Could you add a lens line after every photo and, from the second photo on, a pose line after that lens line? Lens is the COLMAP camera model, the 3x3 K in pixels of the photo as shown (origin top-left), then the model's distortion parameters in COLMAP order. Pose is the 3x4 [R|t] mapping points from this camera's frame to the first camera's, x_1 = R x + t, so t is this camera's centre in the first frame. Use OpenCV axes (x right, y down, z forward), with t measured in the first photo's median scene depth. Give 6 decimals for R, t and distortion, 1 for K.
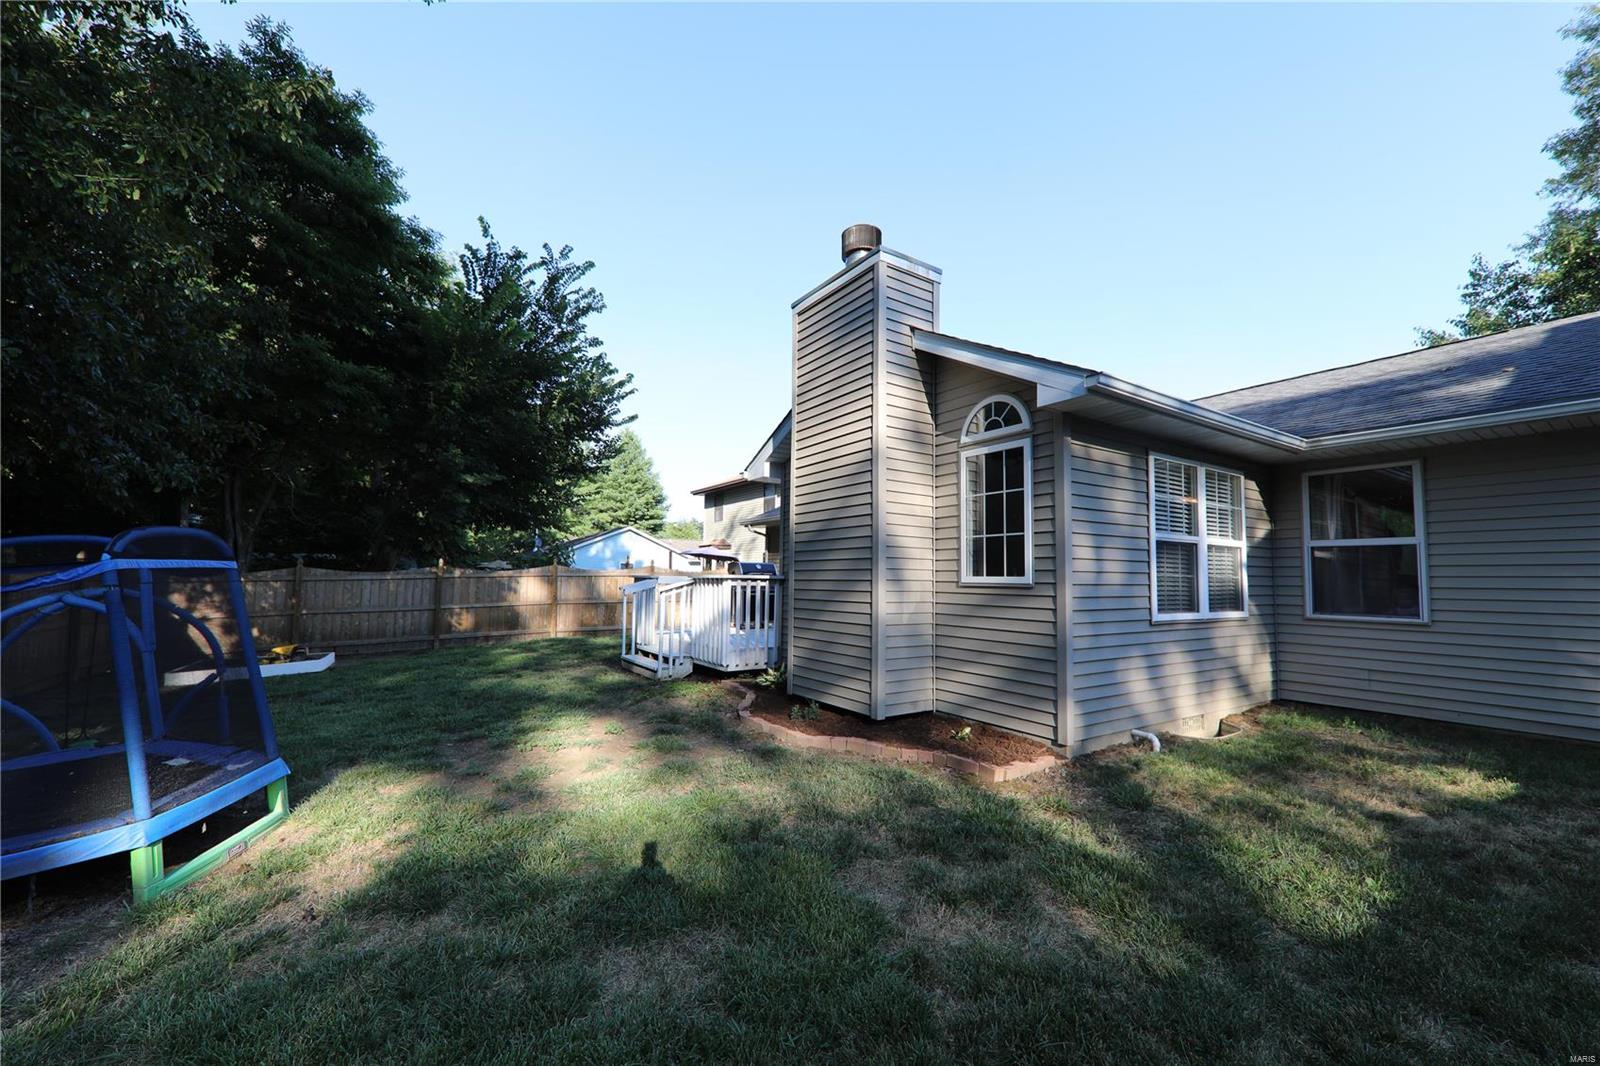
lens RADIAL K [[625.3, 0, 801.8], [0, 625.3, 539.3], [0, 0, 1]] dist [0.014767, -0.005932]
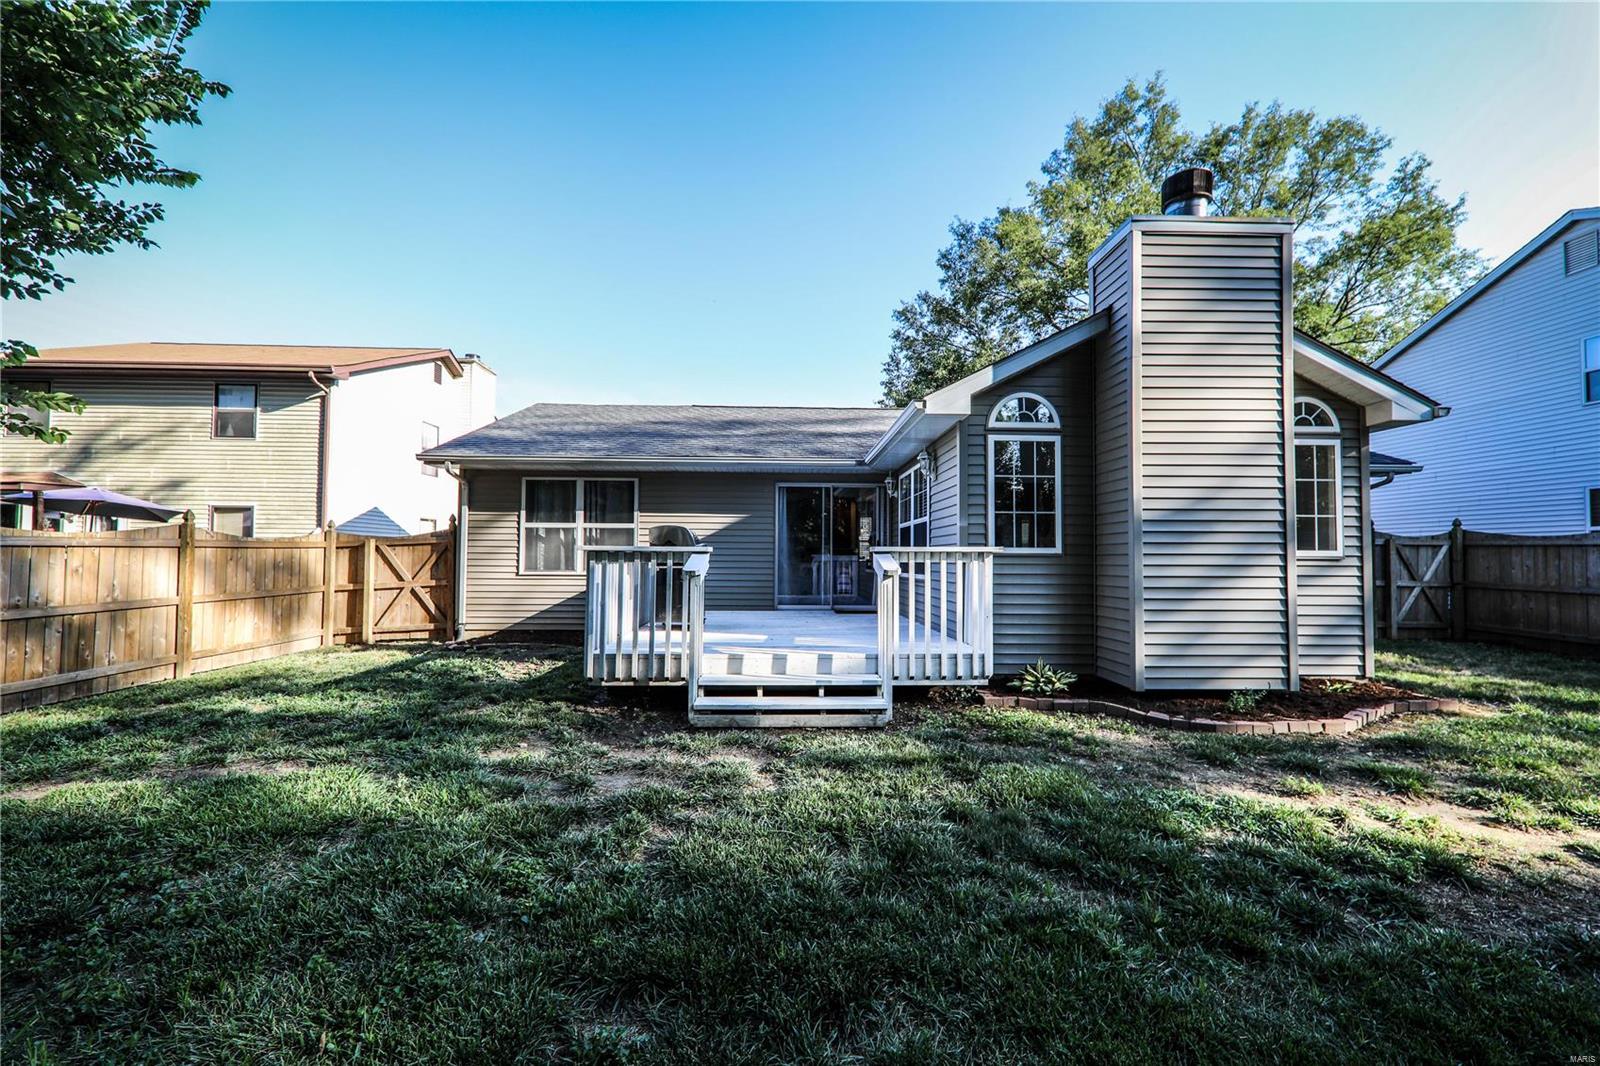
lens RADIAL K [[625.3, 0, 797.0], [0, 625.3, 538.5], [0, 0, 1]] dist [0.014767, -0.005932]
pose [[0.521329, 0.022267, 0.853065, -1.226280], [-0.051894, 0.998637, 0.005647, 0.080872], [-0.851776, -0.047213, 0.521774, 1.218364]]
